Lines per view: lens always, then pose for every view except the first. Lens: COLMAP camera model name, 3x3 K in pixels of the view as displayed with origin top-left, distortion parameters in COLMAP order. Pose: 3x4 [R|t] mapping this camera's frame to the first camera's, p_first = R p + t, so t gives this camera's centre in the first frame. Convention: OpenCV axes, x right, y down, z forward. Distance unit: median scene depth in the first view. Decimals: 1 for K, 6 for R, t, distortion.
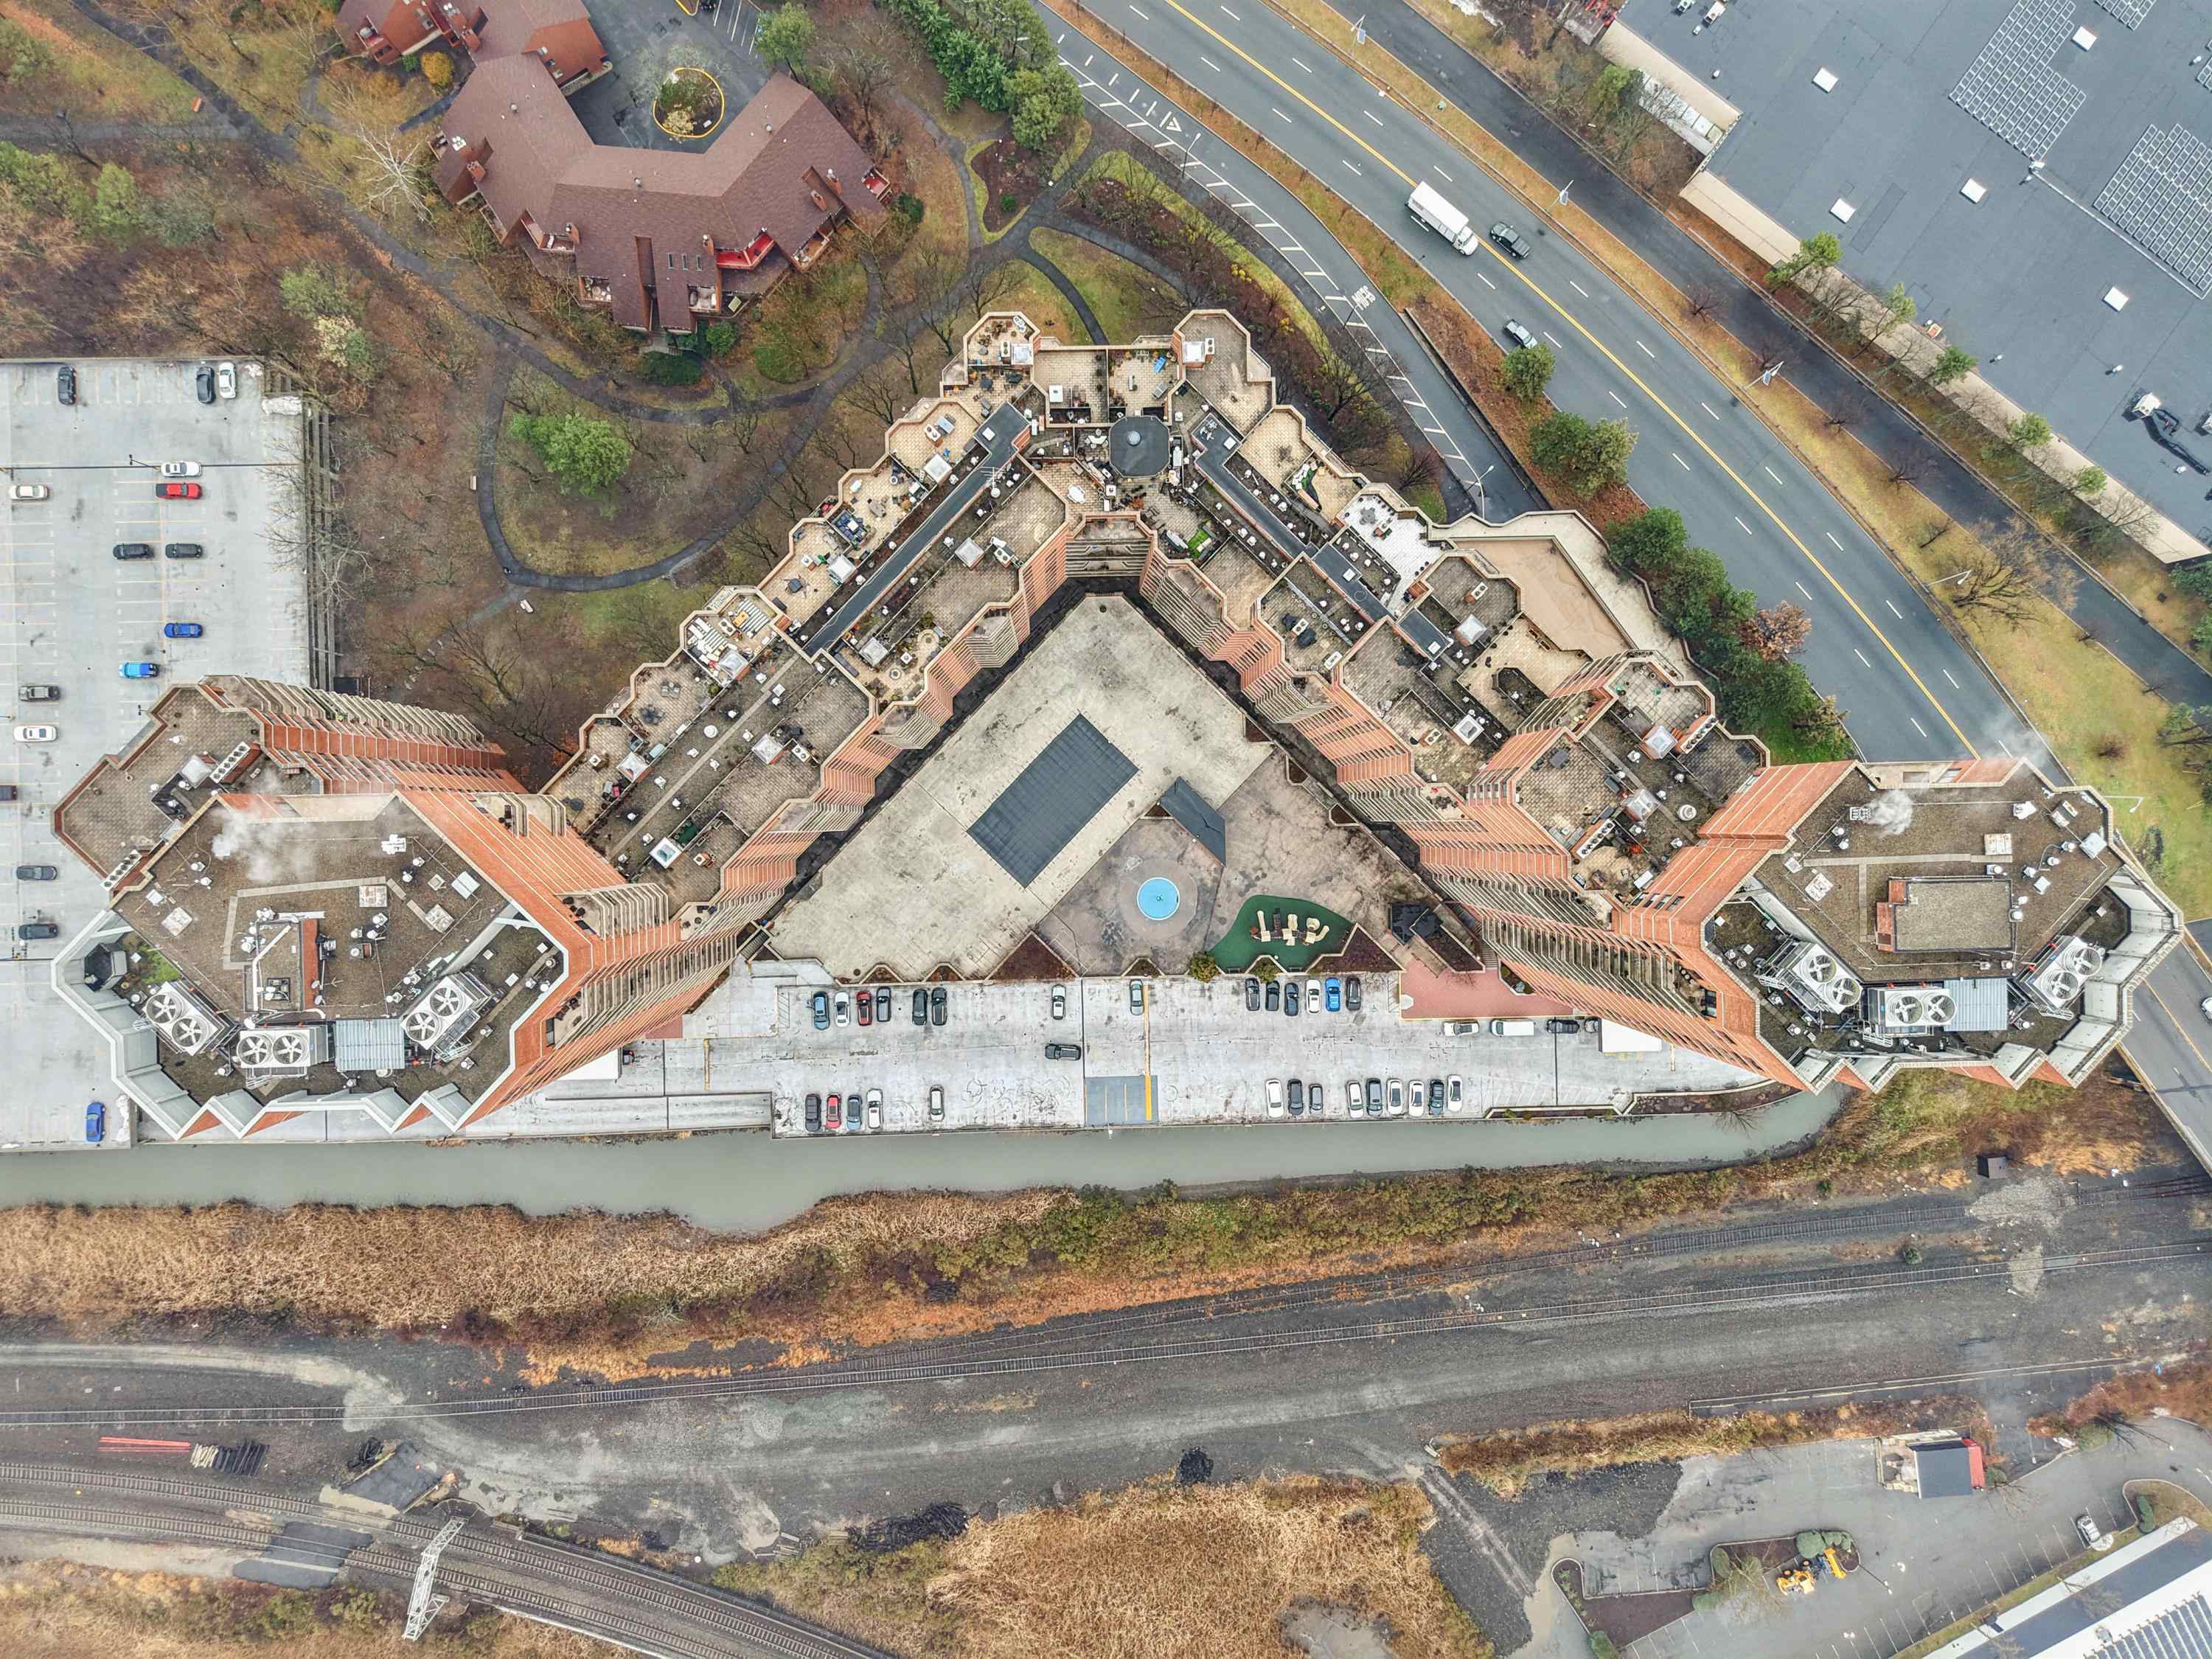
lens RADIAL K [[1475.9, 0, 1107.5], [0, 1475.9, 858.8], [0, 0, 1]] dist [0.037110, -0.043113]
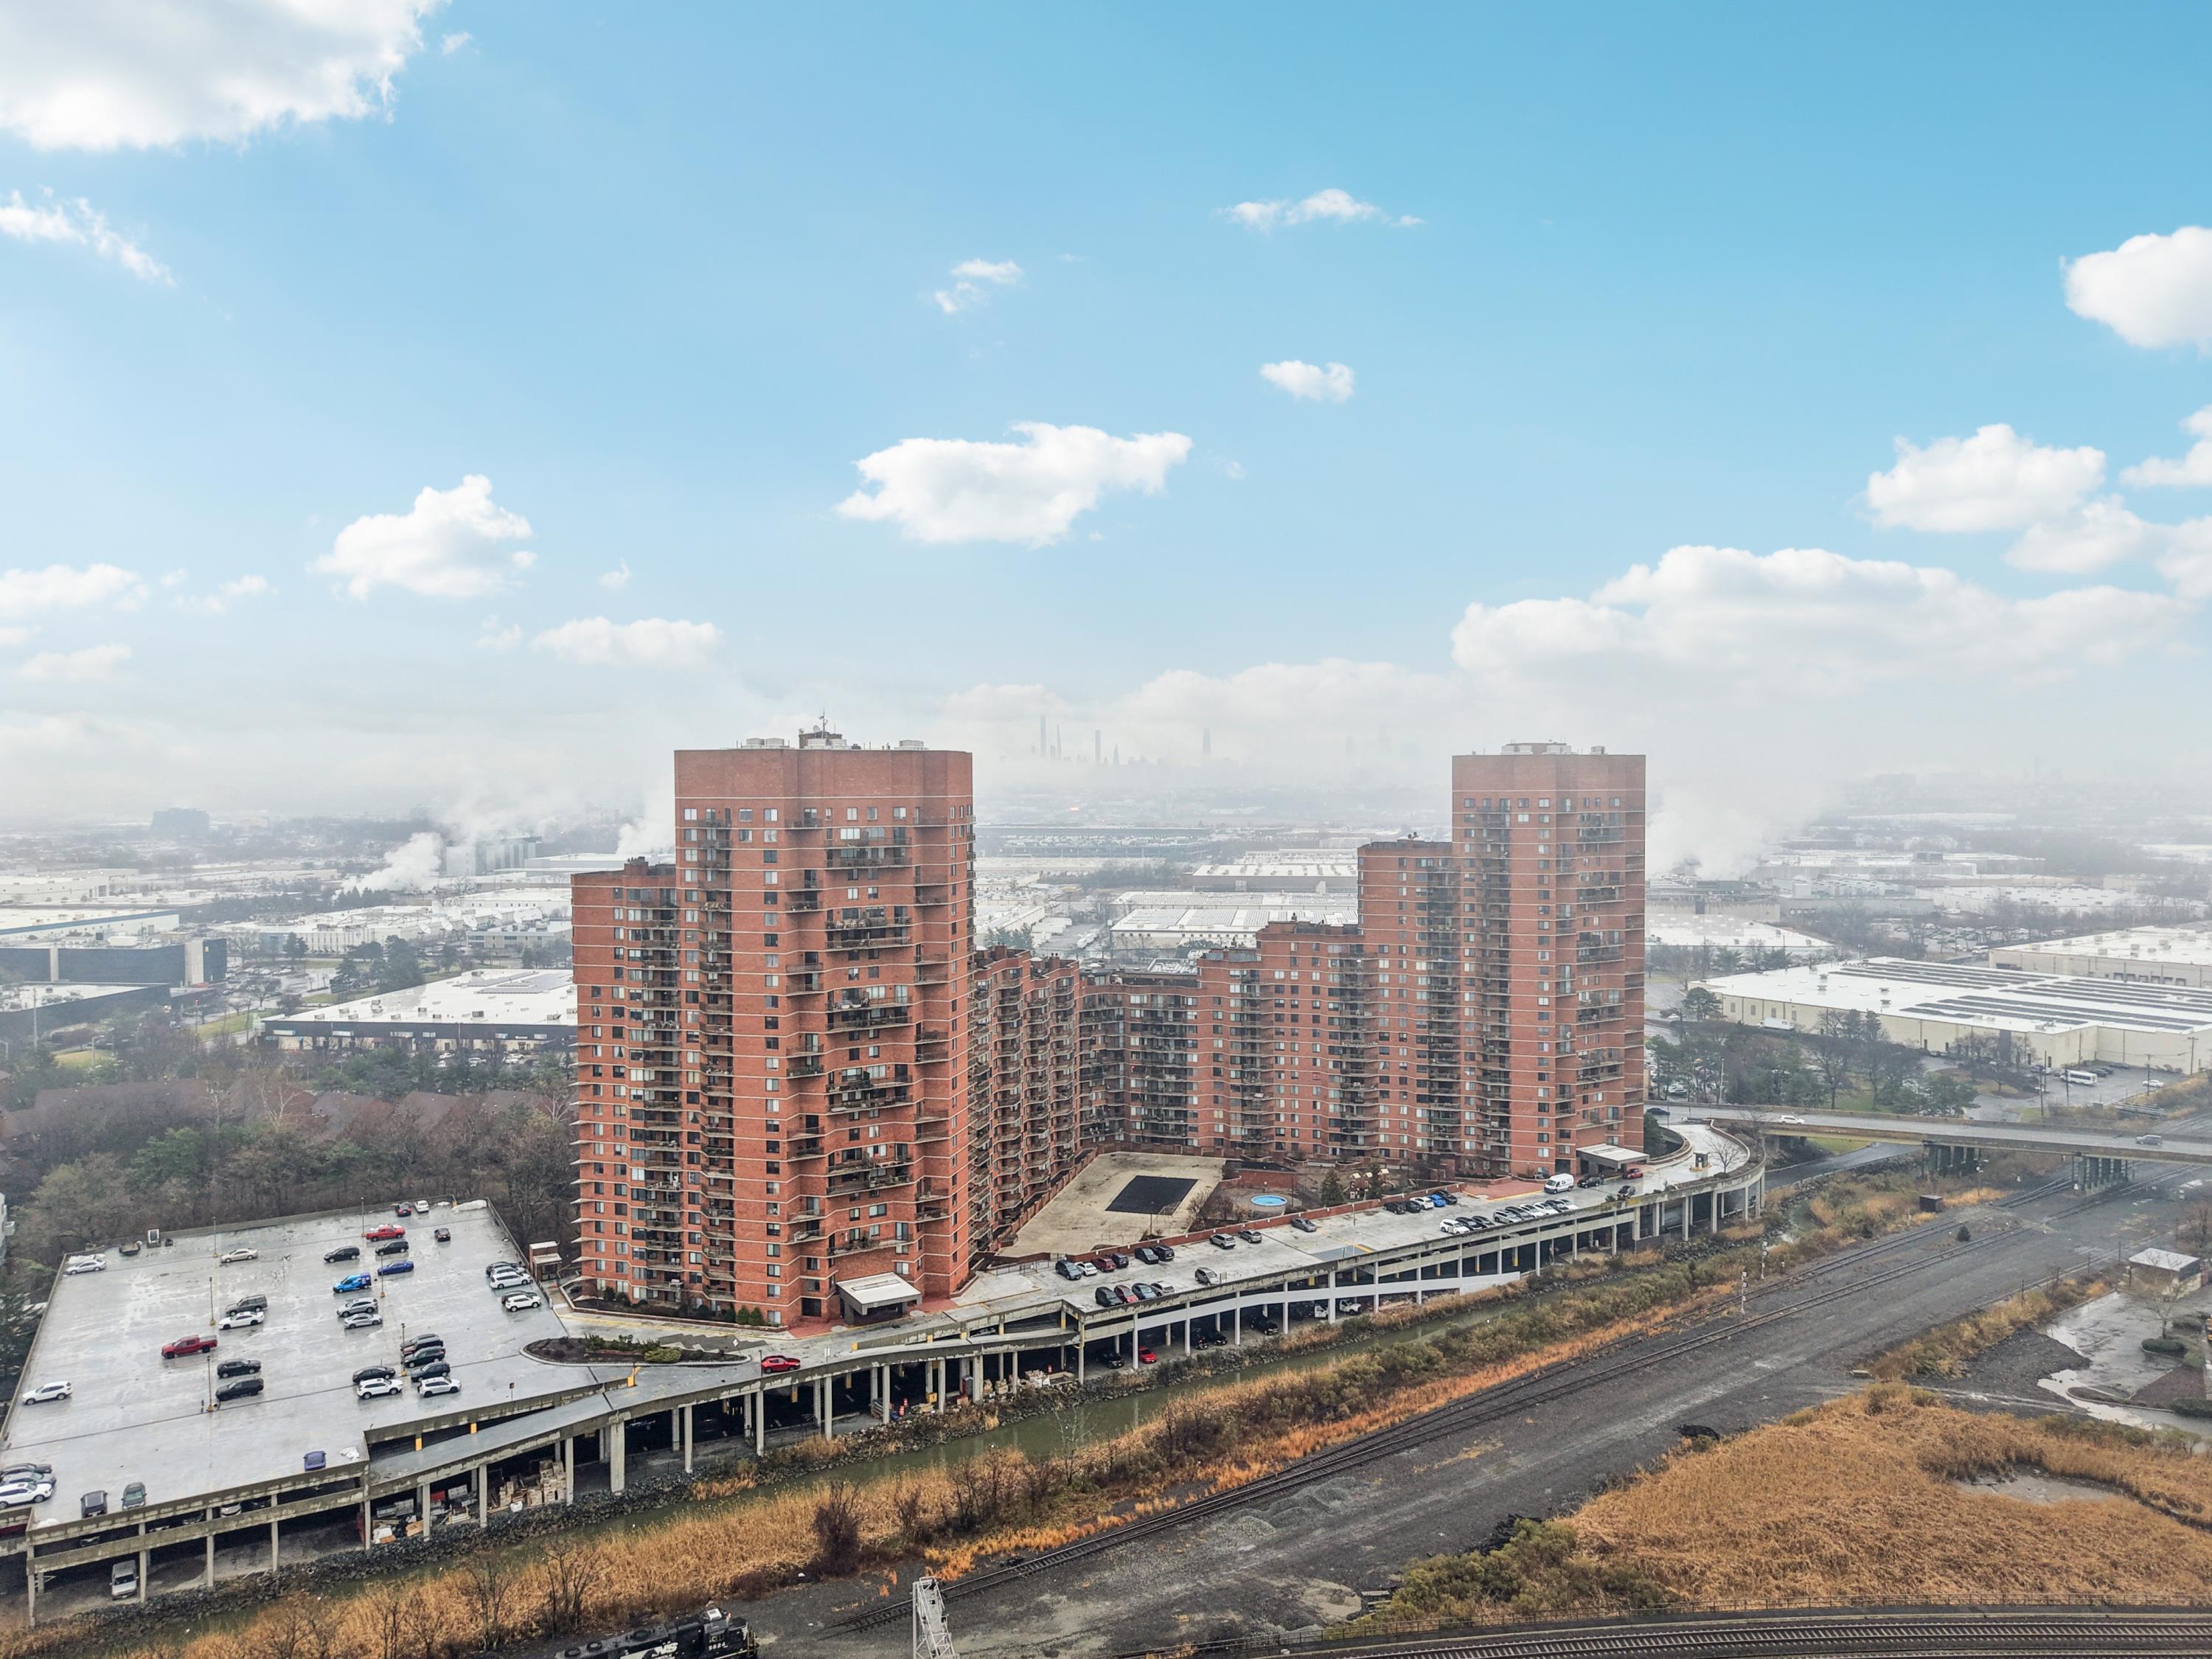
lens RADIAL K [[1468.9, 0, 1106.0], [0, 1468.9, 829.5], [0, 0, 1]] dist [0.042059, -0.052679]
pose [[0.873596, -0.054556, 0.483584, -0.629248], [0.485839, 0.040374, -0.873115, 0.972070], [0.028109, 0.997694, 0.061776, 0.590801]]
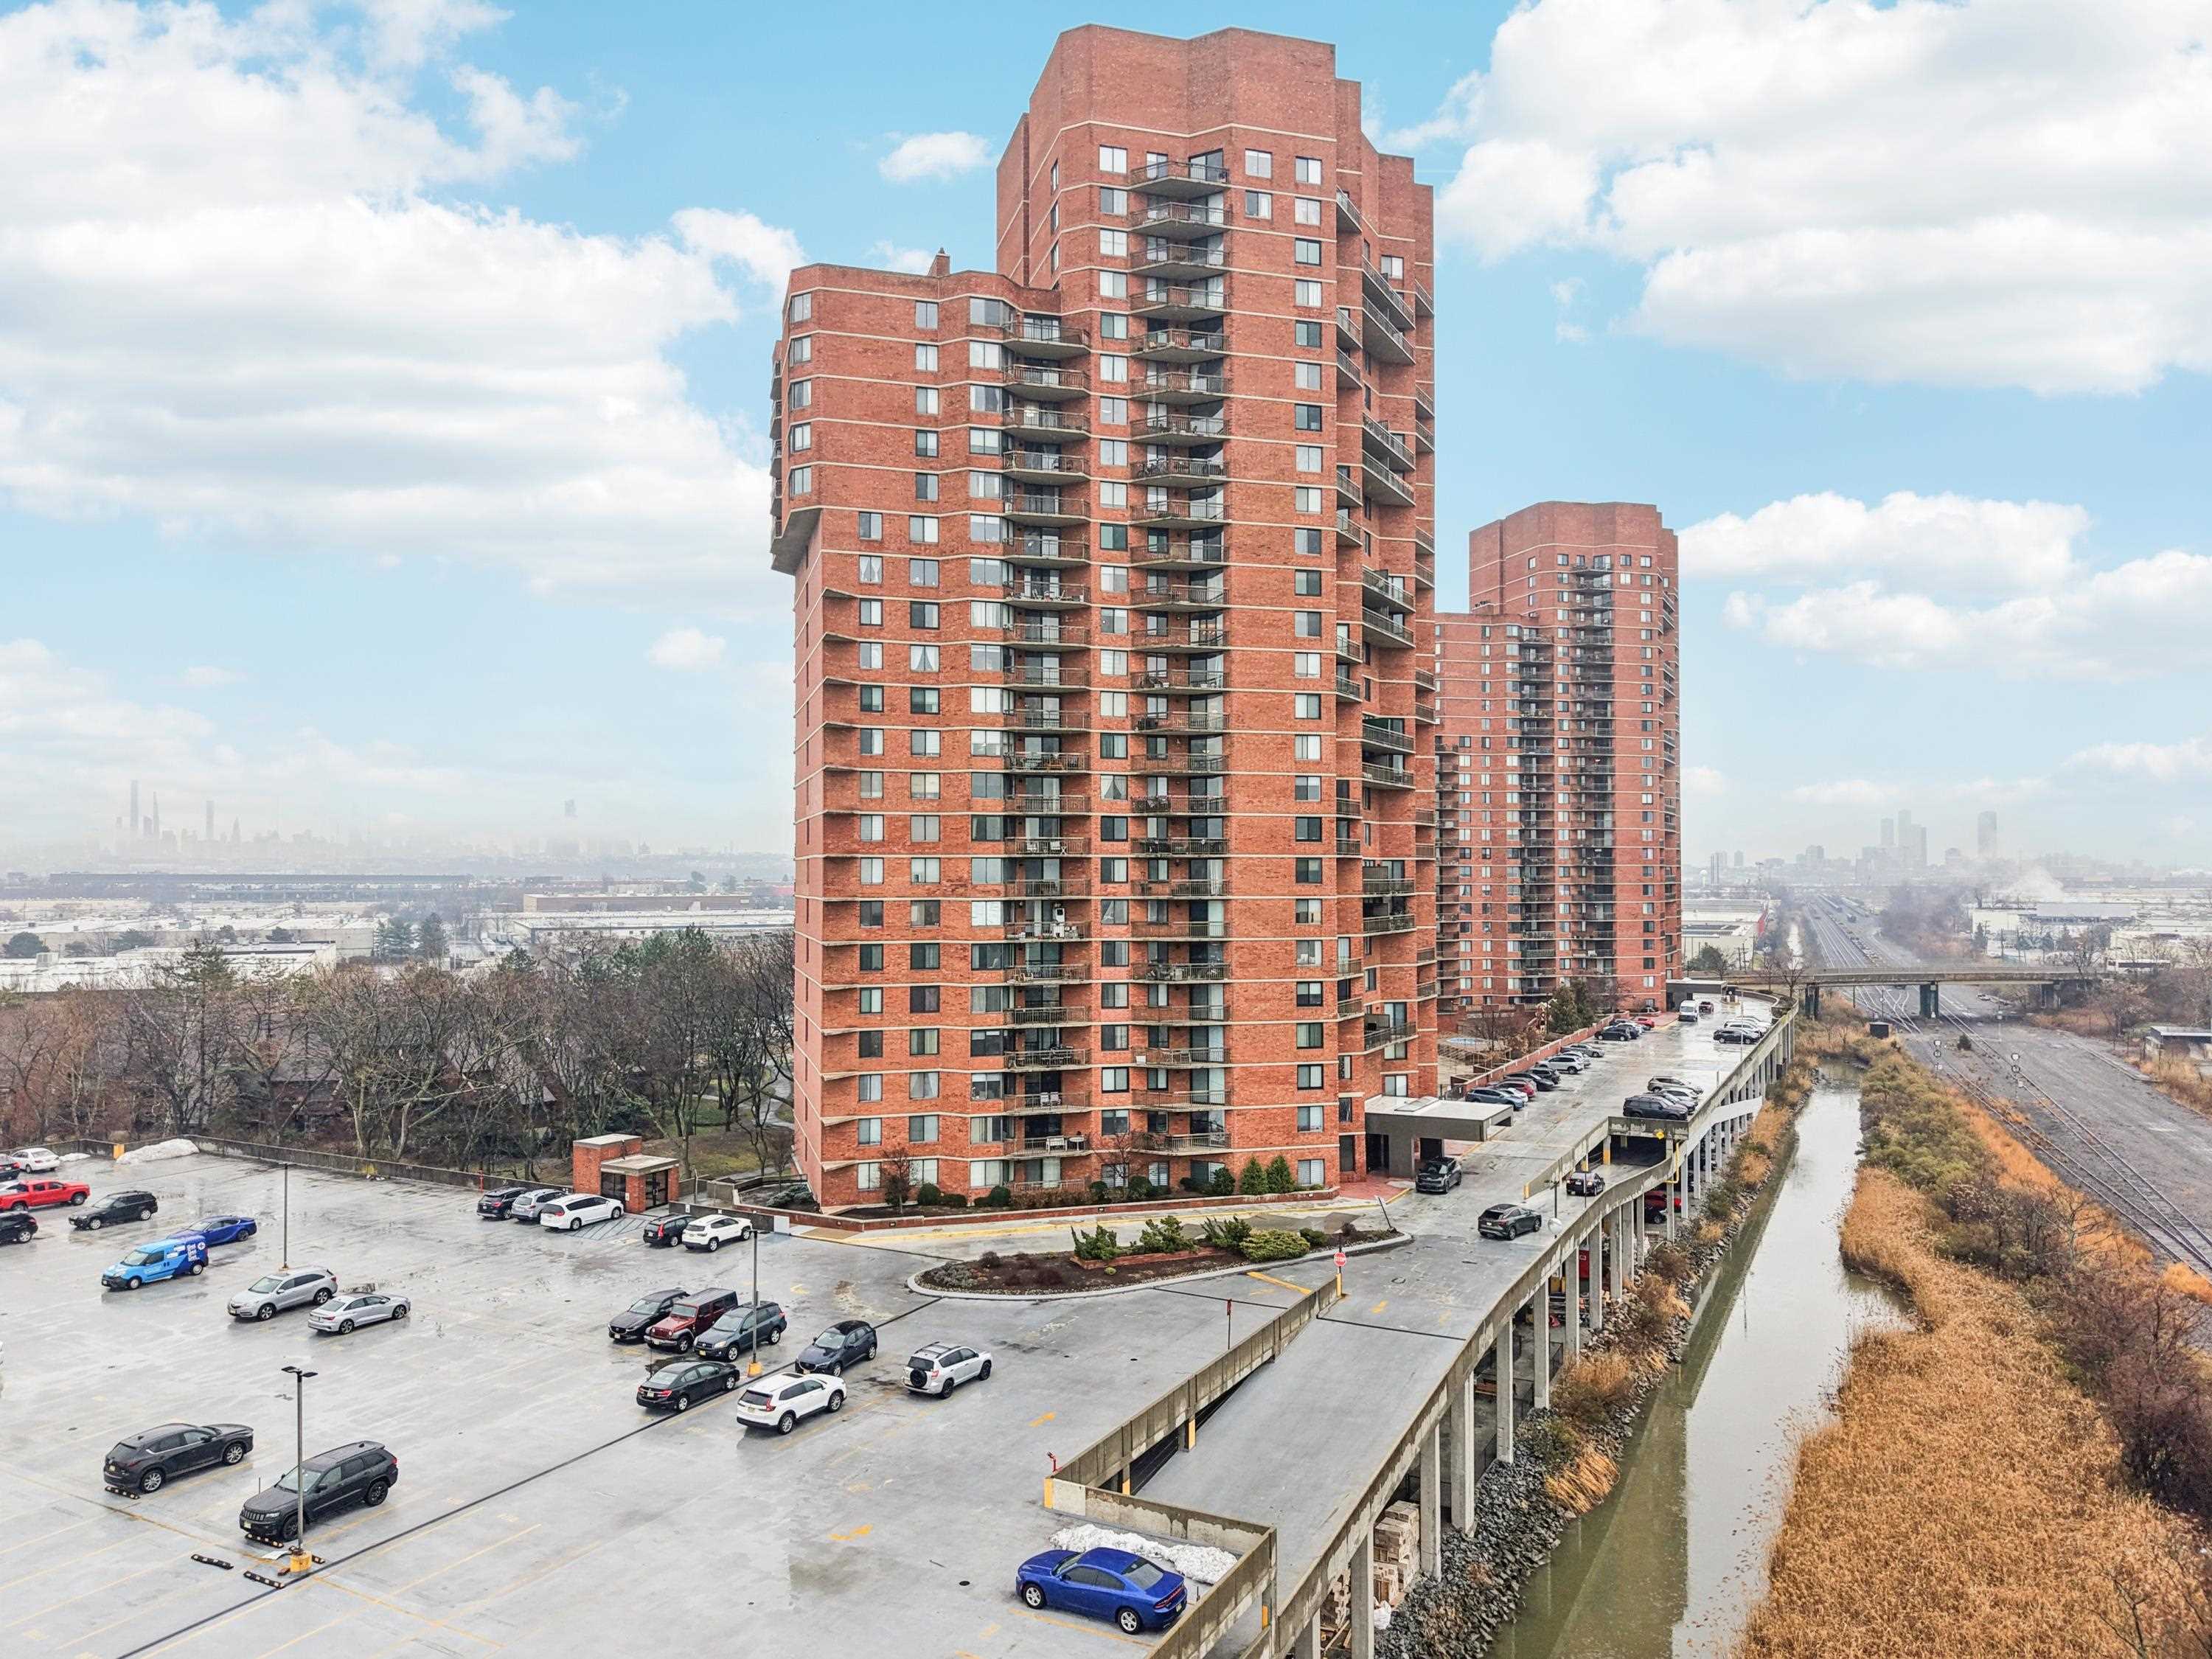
lens RADIAL K [[1472.4, 0, 1107.7], [0, 1472.4, 843.7], [0, 0, 1]] dist [0.106590, -0.255447]
pose [[0.492855, -0.019217, 0.869899, -0.808142], [0.870100, 0.005804, -0.492840, 0.263686], [0.004422, 0.999798, 0.019582, 0.829807]]
